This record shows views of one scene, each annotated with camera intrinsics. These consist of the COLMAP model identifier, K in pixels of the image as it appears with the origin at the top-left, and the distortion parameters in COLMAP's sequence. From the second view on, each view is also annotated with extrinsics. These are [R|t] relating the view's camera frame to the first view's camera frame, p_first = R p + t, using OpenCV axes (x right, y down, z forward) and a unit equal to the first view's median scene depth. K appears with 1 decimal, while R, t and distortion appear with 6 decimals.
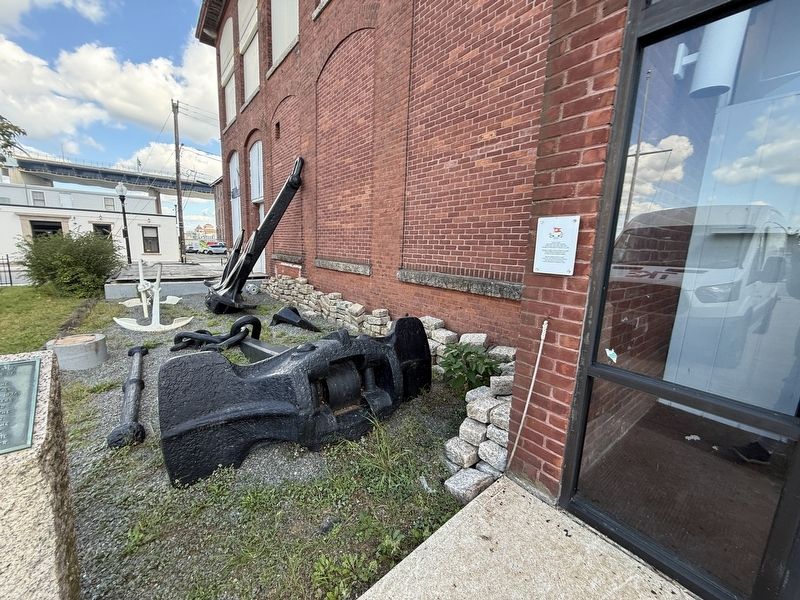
lens RADIAL K [[318.4, 0, 398.0], [0, 318.4, 299.4], [0, 0, 1]] dist [0.000295, 0.000005]
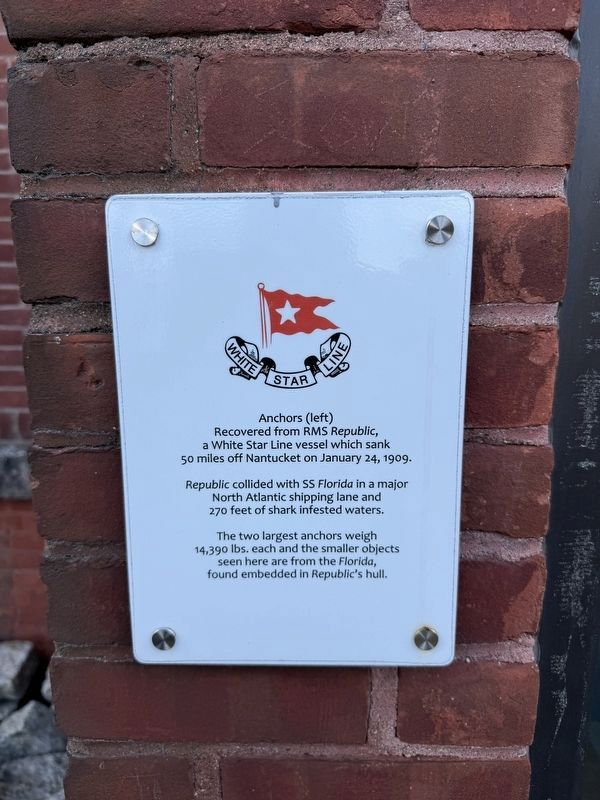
lens RADIAL K [[565.1, 0, 298.5], [0, 565.1, 400.4], [0, 0, 1]] dist [0.003377, 0.000236]
pose [[0.635411, -0.150752, 0.757315, 0.350808], [0.154335, 0.985762, 0.066735, -0.203452], [-0.756593, 0.074476, 0.649631, 0.887696]]
